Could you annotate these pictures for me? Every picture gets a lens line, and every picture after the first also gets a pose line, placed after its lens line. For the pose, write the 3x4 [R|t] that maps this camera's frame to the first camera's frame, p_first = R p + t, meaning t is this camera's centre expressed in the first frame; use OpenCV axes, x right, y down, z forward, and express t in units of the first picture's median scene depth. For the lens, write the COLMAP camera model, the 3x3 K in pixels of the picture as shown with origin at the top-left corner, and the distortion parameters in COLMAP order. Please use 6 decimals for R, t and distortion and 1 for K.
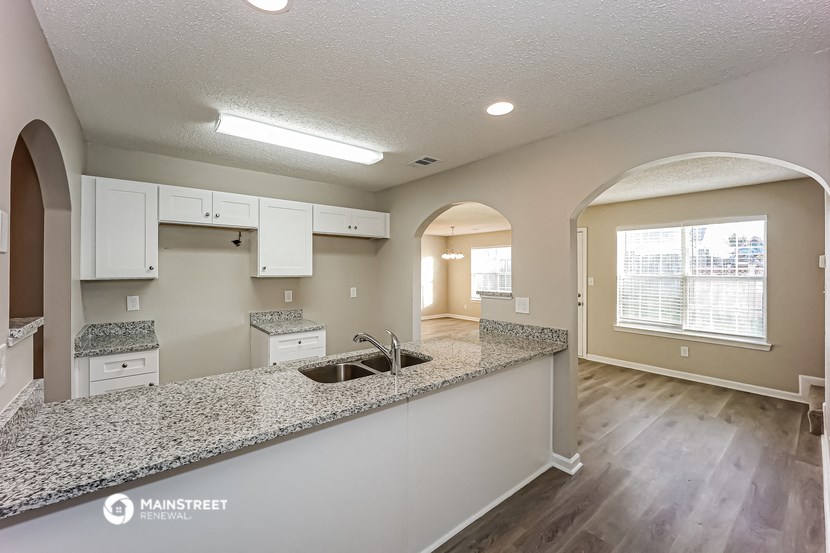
lens RADIAL K [[339.2, 0, 418.8], [0, 339.2, 270.2], [0, 0, 1]] dist [-0.000572, -0.000011]
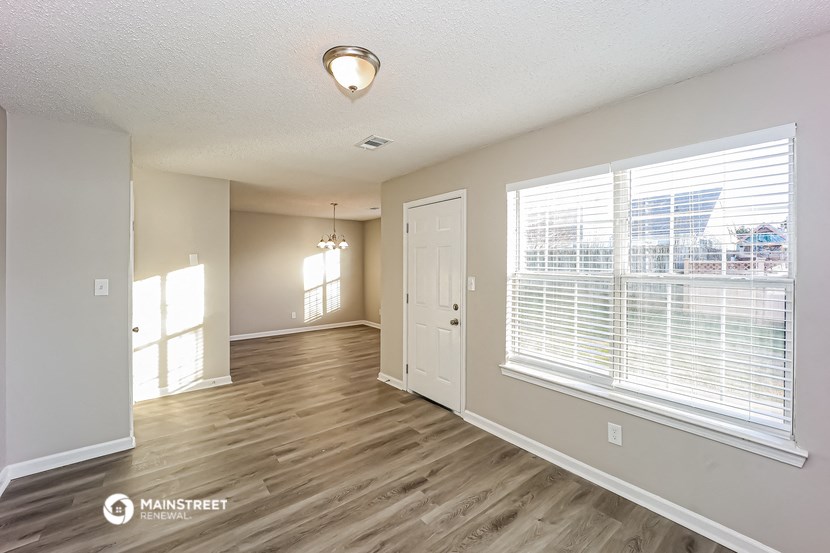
lens RADIAL K [[334.7, 0, 410.2], [0, 334.7, 271.5], [0, 0, 1]] dist [-0.025000, -0.000212]
pose [[0.999812, 0.007553, -0.017852, 0.486898], [-0.007313, 0.999882, 0.013481, 0.007458], [0.017952, -0.013348, 0.999750, 0.517976]]
